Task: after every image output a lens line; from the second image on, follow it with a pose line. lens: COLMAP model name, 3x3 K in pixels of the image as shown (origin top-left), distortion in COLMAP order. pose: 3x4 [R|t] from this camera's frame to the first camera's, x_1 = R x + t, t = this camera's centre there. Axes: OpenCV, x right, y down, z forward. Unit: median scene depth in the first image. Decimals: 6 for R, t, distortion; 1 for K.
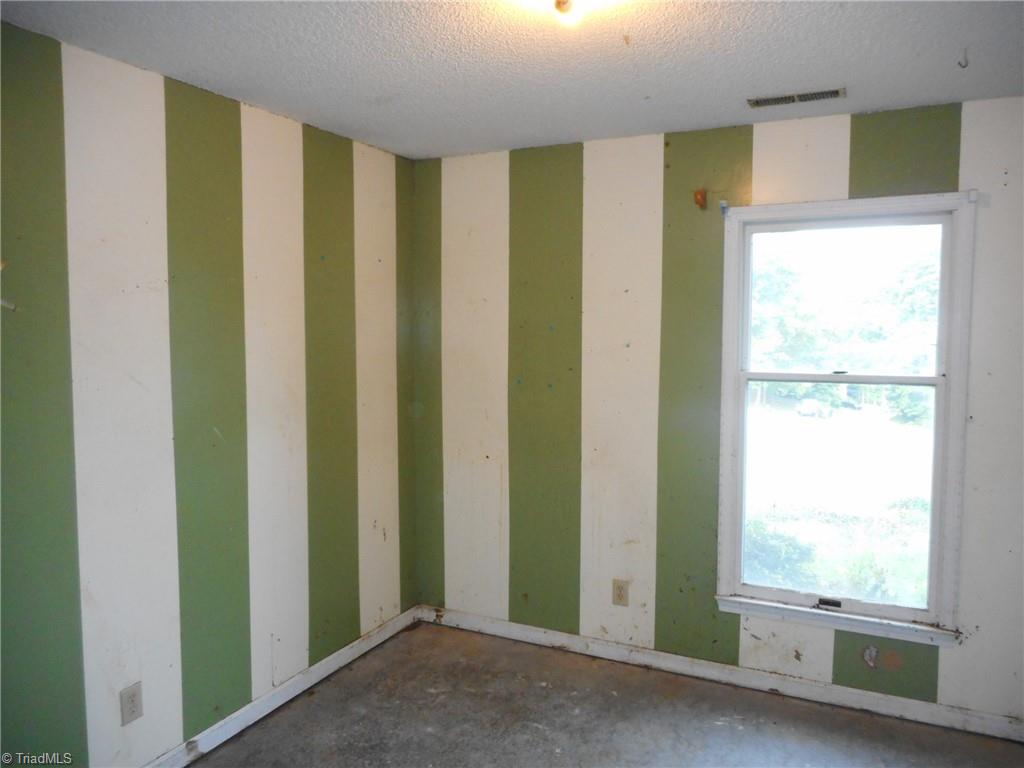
lens RADIAL K [[764.0, 0, 514.1], [0, 764.0, 380.9], [0, 0, 1]] dist [-0.008806, -0.001181]
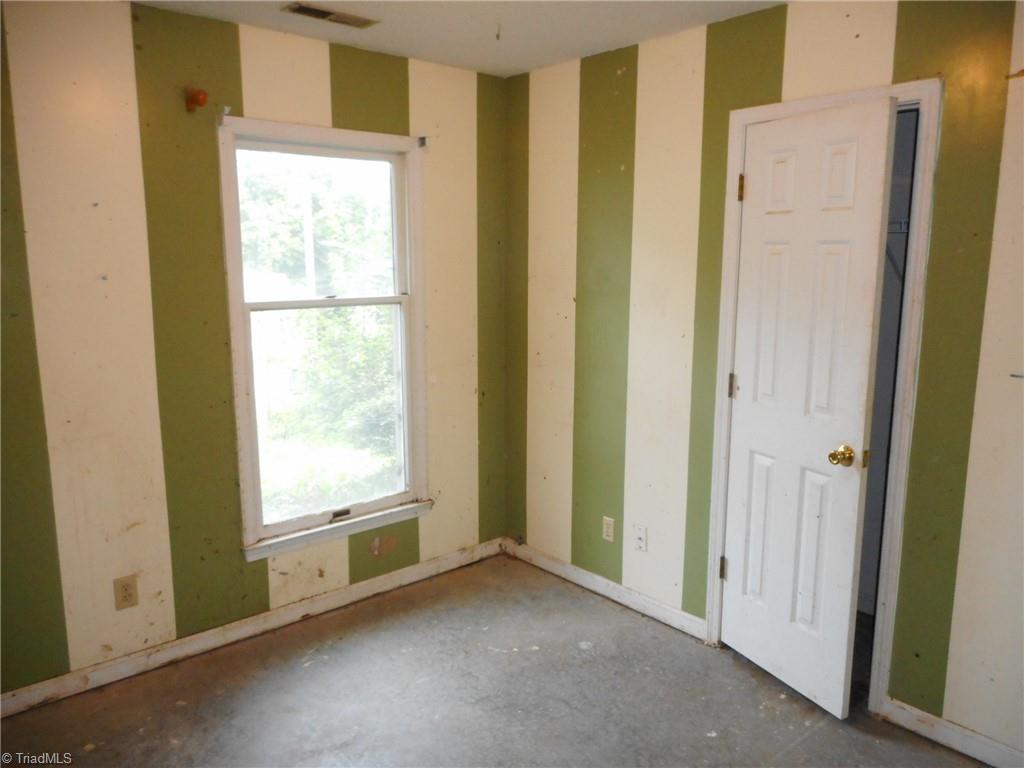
lens RADIAL K [[764.0, 0, 514.1], [0, 764.0, 380.9], [0, 0, 1]] dist [-0.008806, -0.001181]
pose [[0.381690, -0.150630, 0.911934, -0.434769], [0.068288, 0.988531, 0.134700, -0.020368], [-0.921764, 0.010861, 0.387599, 0.352660]]
